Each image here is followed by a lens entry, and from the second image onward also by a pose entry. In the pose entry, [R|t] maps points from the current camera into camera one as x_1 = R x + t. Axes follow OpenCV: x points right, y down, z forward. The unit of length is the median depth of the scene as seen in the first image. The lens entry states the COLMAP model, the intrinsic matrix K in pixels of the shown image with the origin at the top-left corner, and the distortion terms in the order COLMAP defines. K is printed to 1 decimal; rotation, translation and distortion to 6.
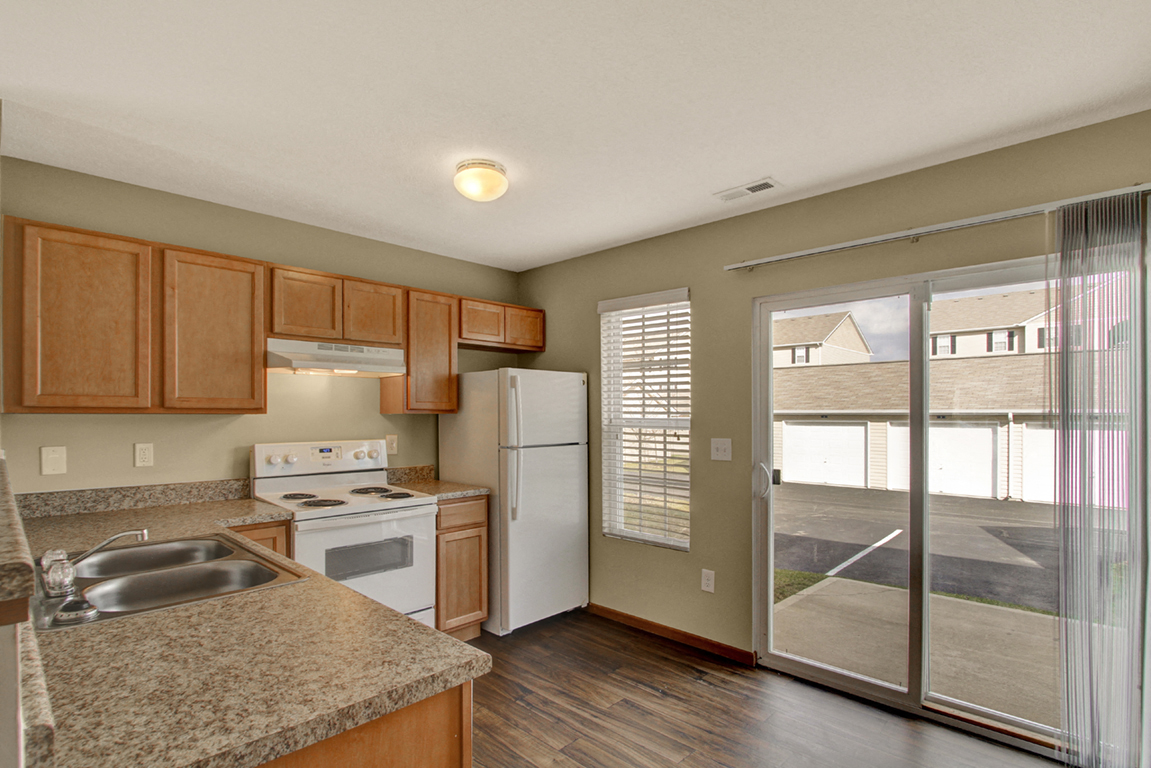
lens RADIAL K [[568.2, 0, 574.3], [0, 568.2, 409.4], [0, 0, 1]] dist [-0.026231, 0.000088]
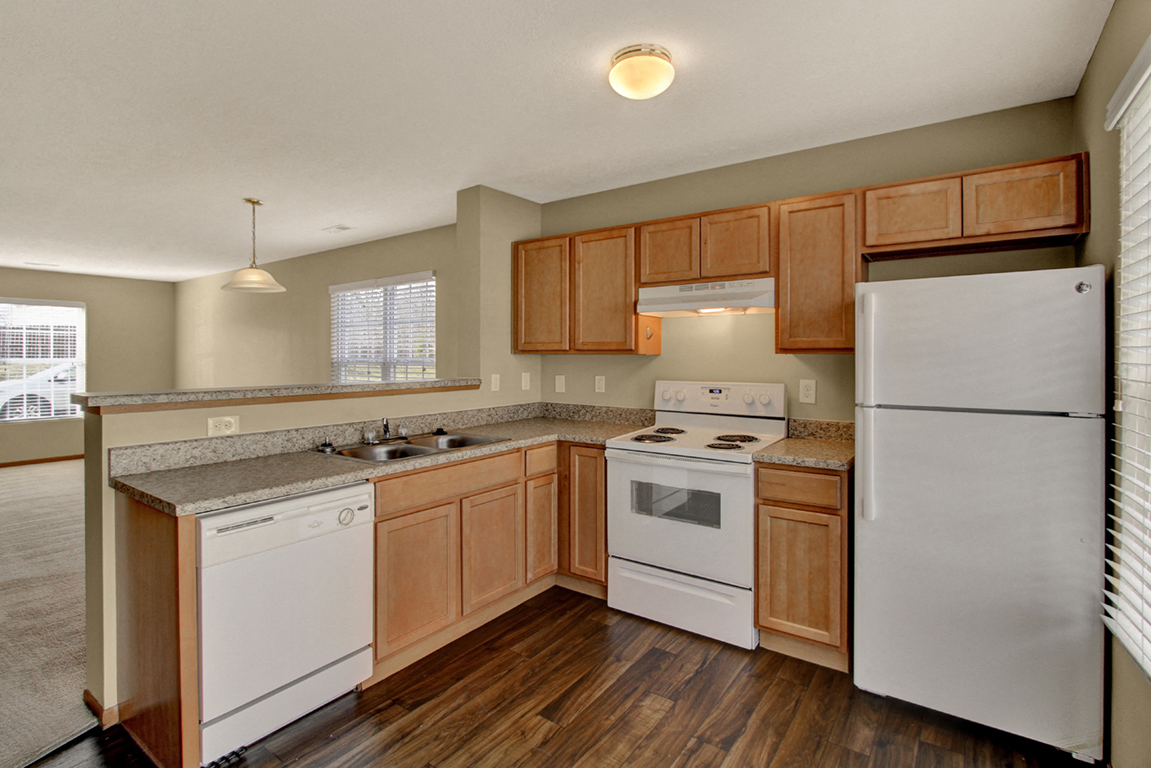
lens RADIAL K [[546.2, 0, 547.5], [0, 546.2, 354.1], [0, 0, 1]] dist [-0.022917, -0.000312]
pose [[0.123330, -0.004046, -0.992357, 0.534831], [0.006274, 0.999975, -0.003297, 0.010035], [0.992346, -0.005820, 0.123352, 0.667455]]
